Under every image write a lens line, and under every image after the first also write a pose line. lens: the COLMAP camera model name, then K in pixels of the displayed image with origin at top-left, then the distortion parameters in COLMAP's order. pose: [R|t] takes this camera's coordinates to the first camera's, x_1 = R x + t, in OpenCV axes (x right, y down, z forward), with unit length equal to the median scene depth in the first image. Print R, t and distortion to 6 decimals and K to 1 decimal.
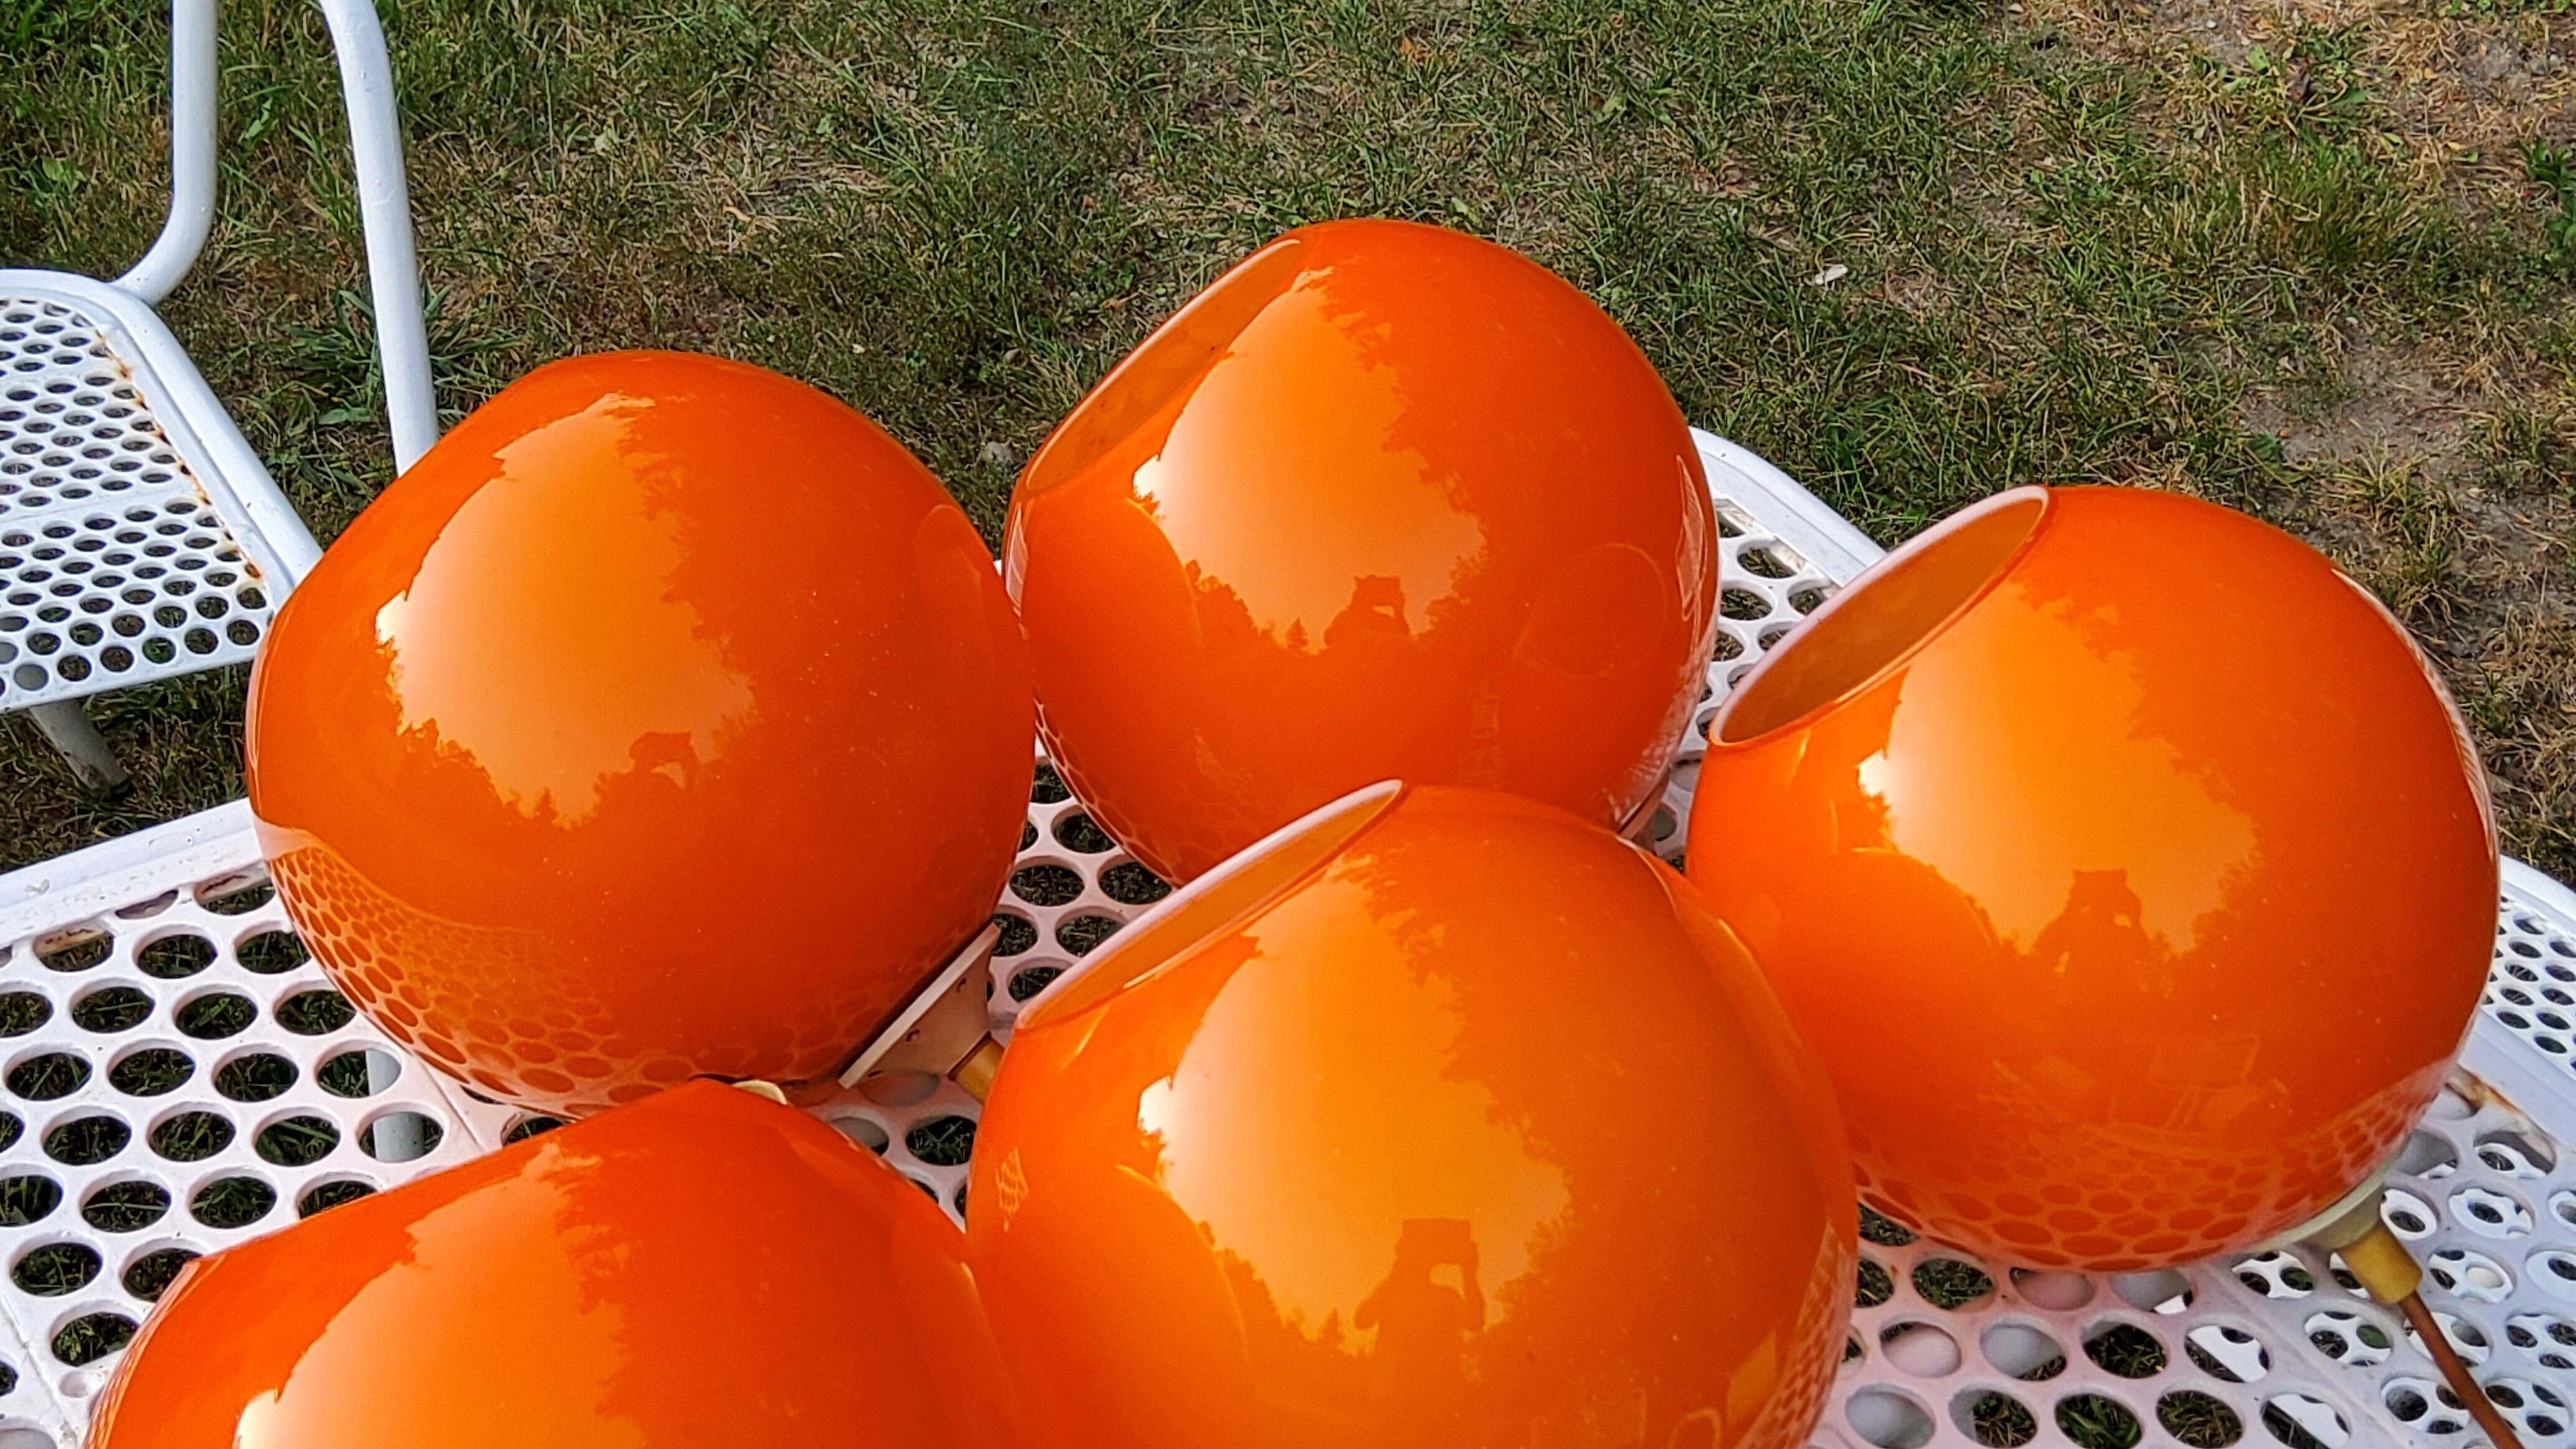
lens RADIAL K [[3834.7, 0, 1288.0], [0, 3834.7, 724.5], [0, 0, 1]] dist [0.186546, -0.543207]
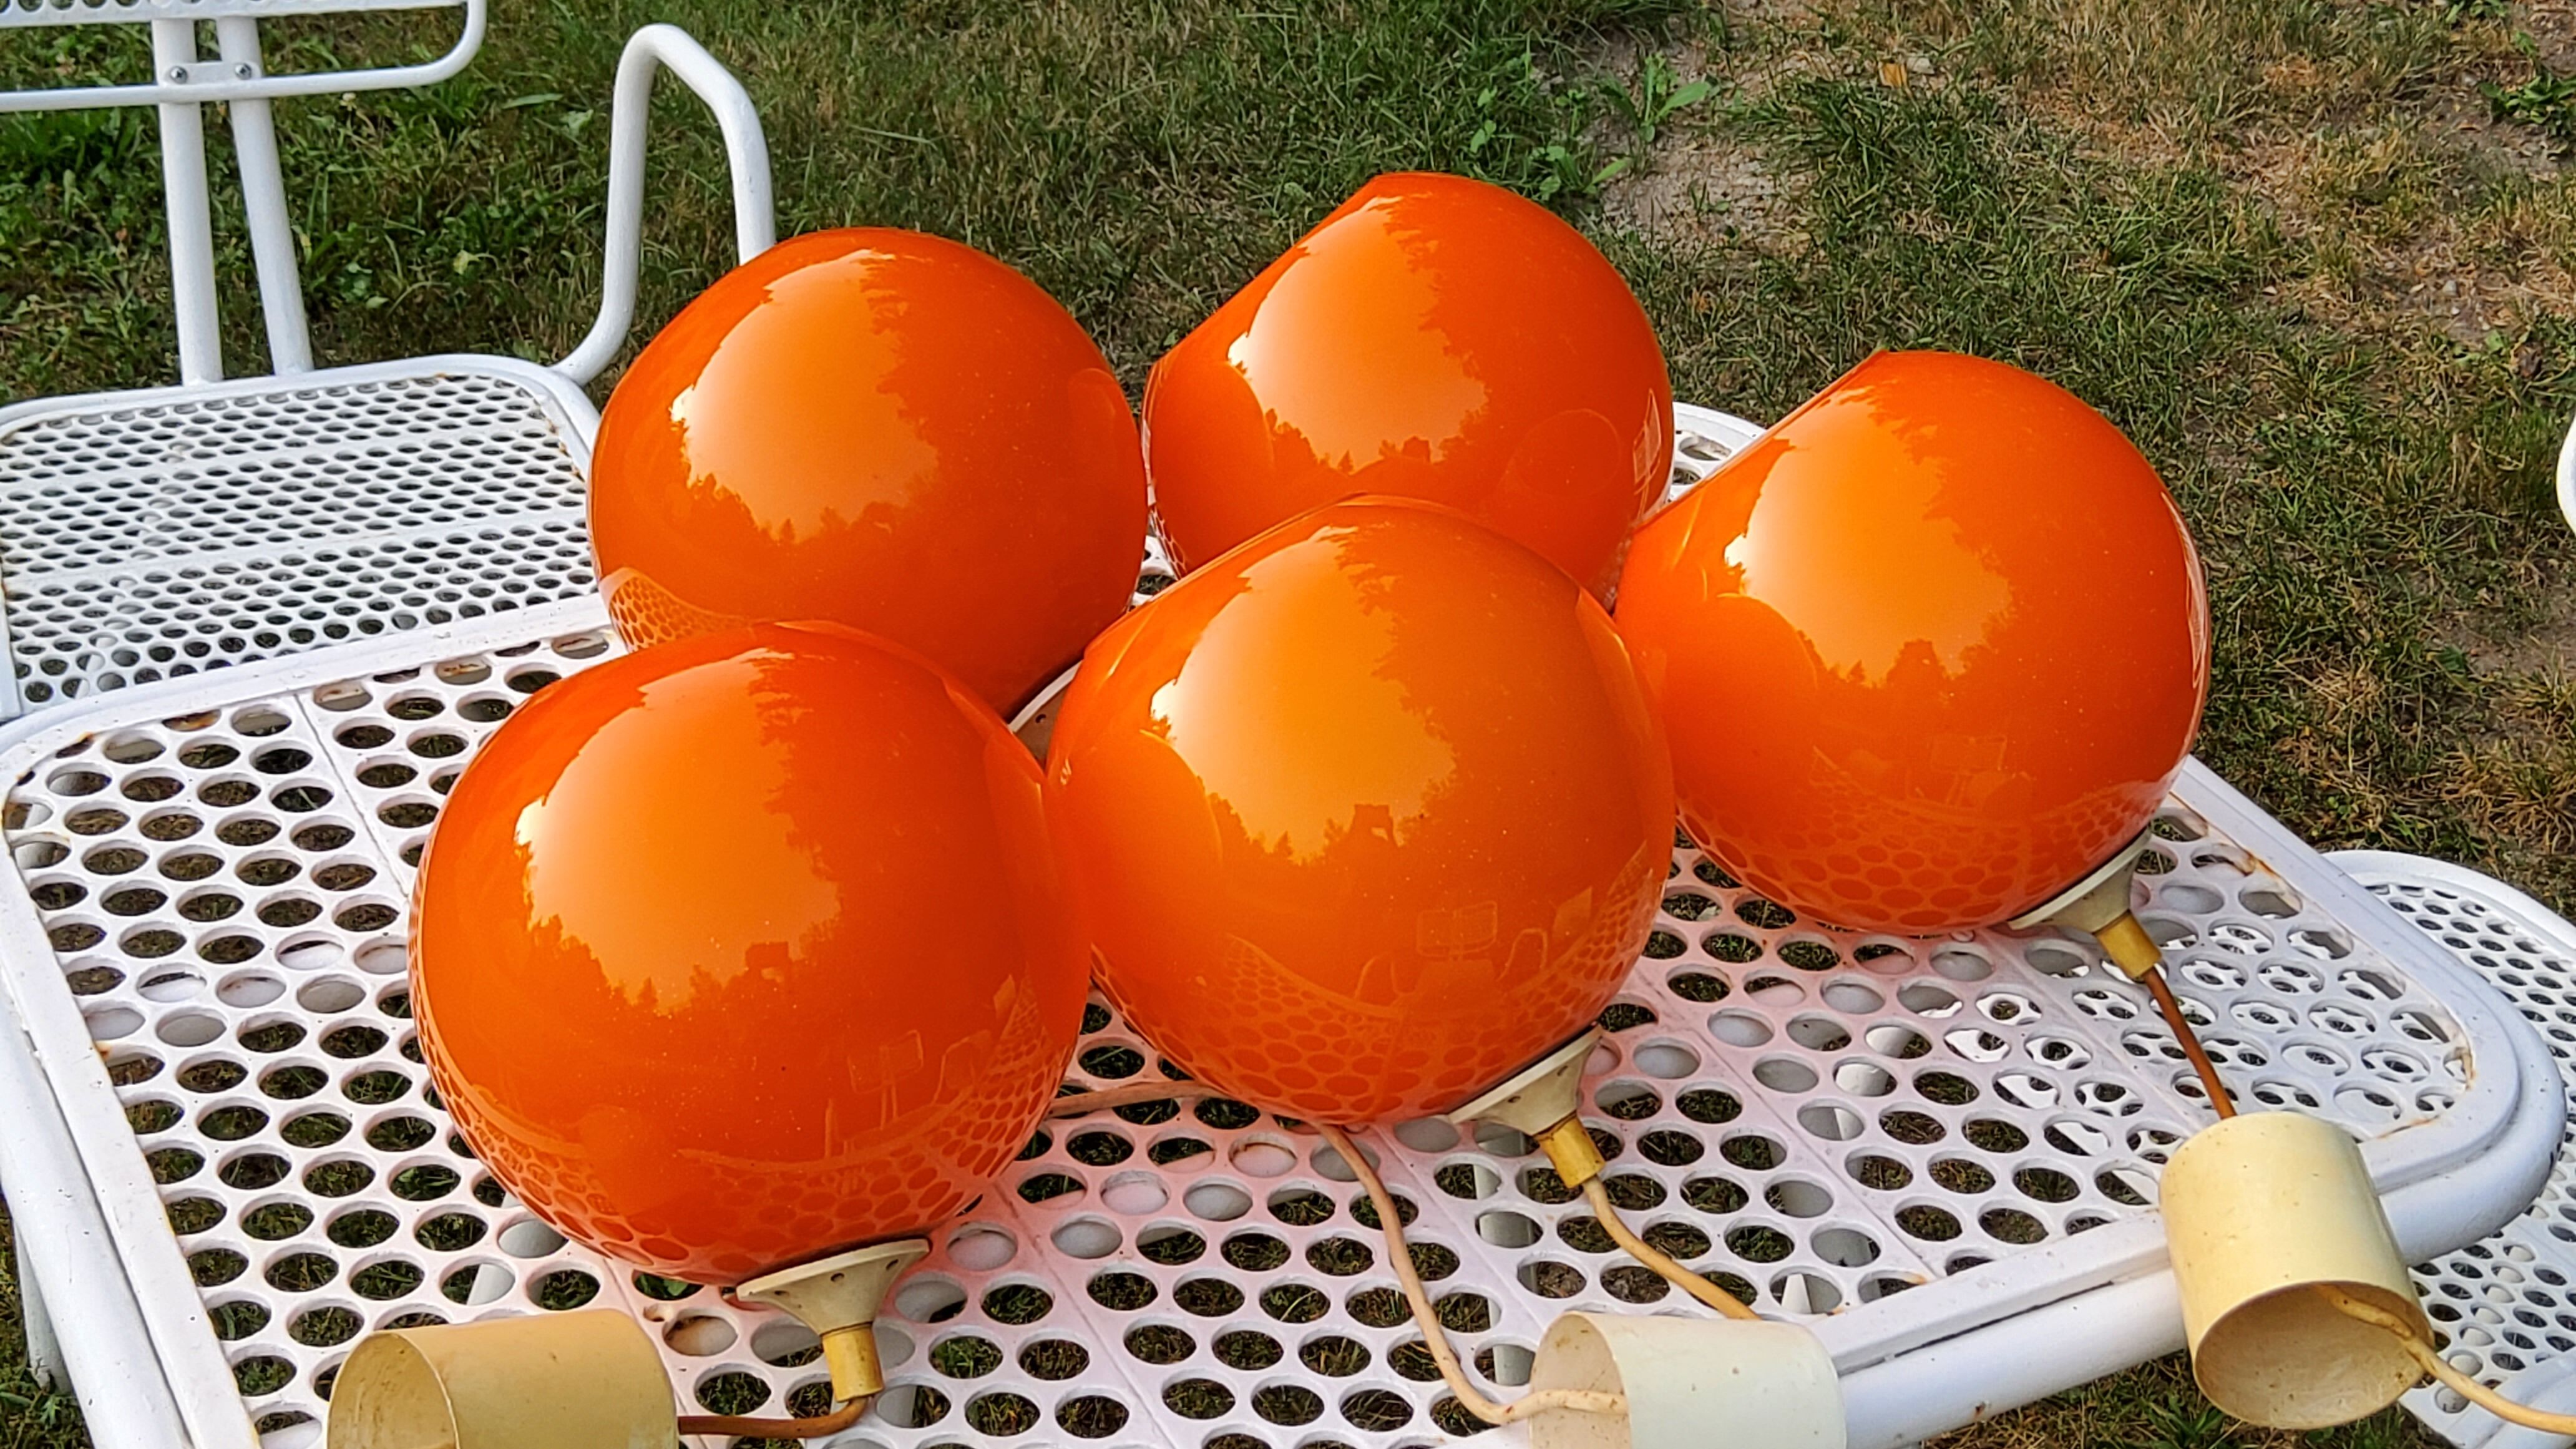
lens RADIAL K [[3834.7, 0, 1288.0], [0, 3834.7, 724.5], [0, 0, 1]] dist [0.186546, -0.543207]
pose [[0.992738, 0.040891, -0.113132, 0.075860], [-0.052370, 0.993565, -0.100432, 0.112337], [0.108297, 0.105628, 0.988491, -0.182119]]
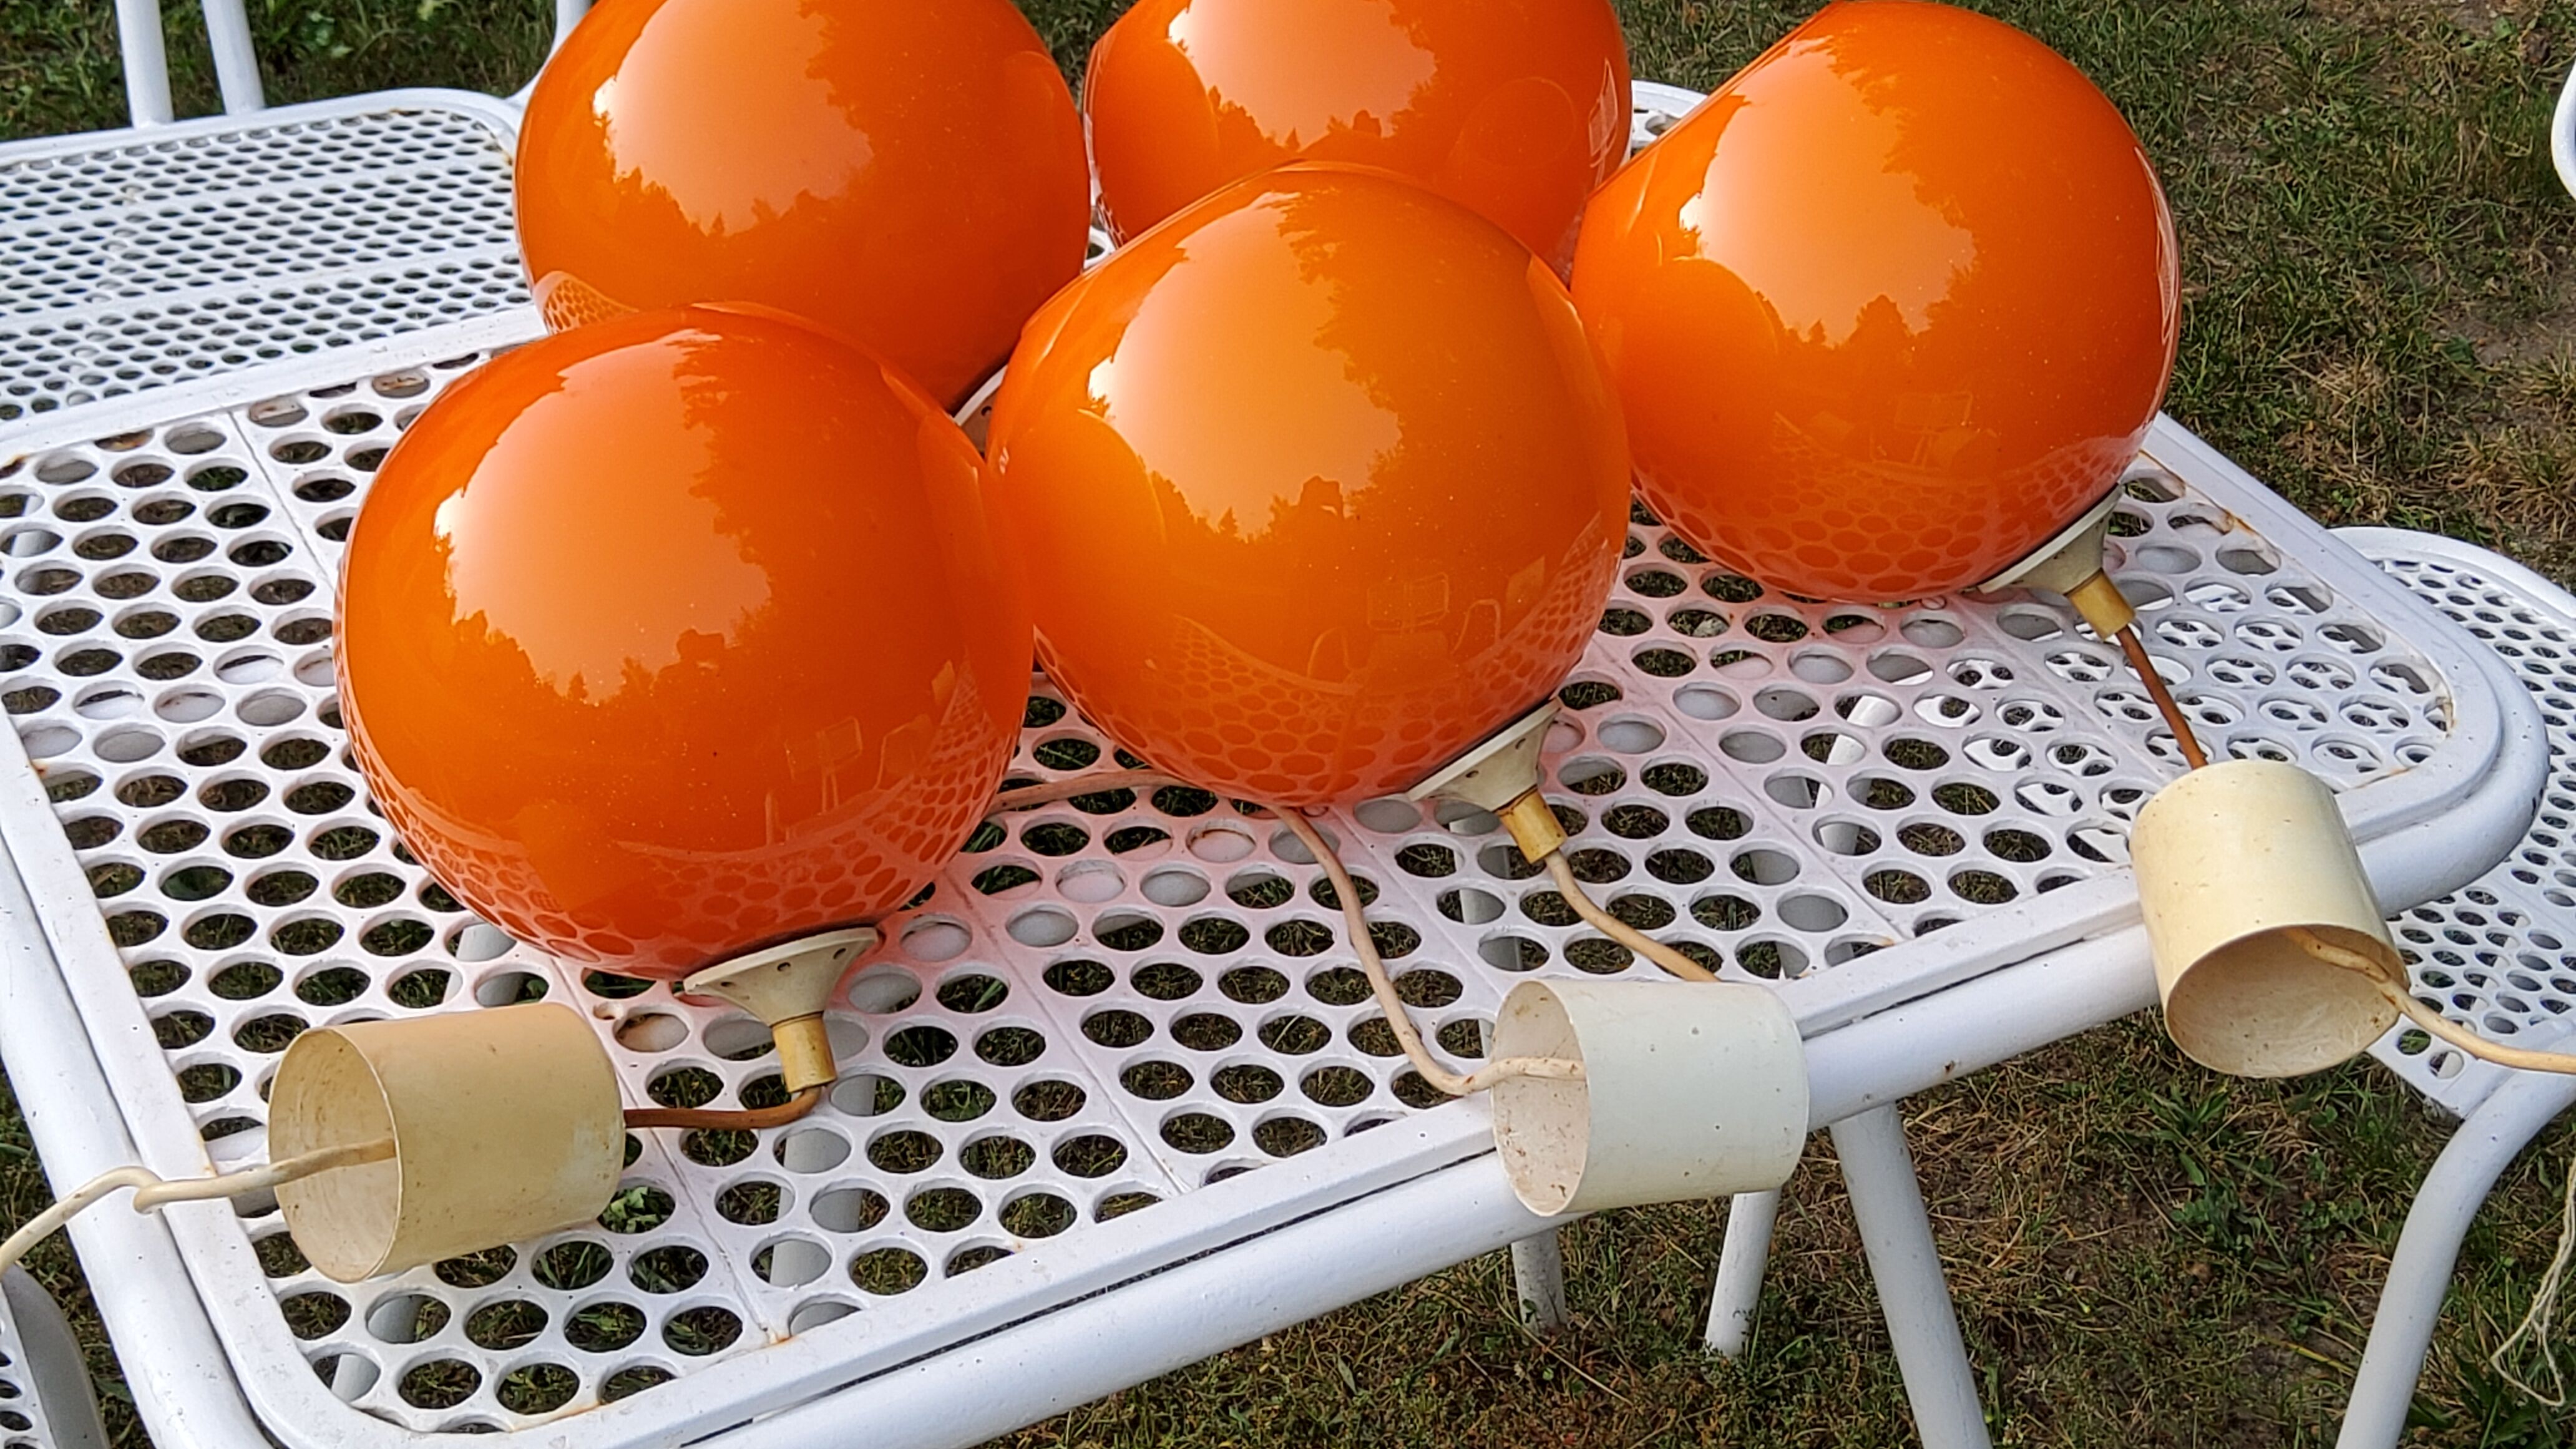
lens RADIAL K [[3834.7, 0, 1288.0], [0, 3834.7, 724.5], [0, 0, 1]] dist [0.186546, -0.543207]
pose [[0.992850, 0.017639, -0.118058, 0.087392], [-0.022436, 0.998970, -0.039430, 0.125303], [0.117241, 0.041797, 0.992224, -0.165946]]
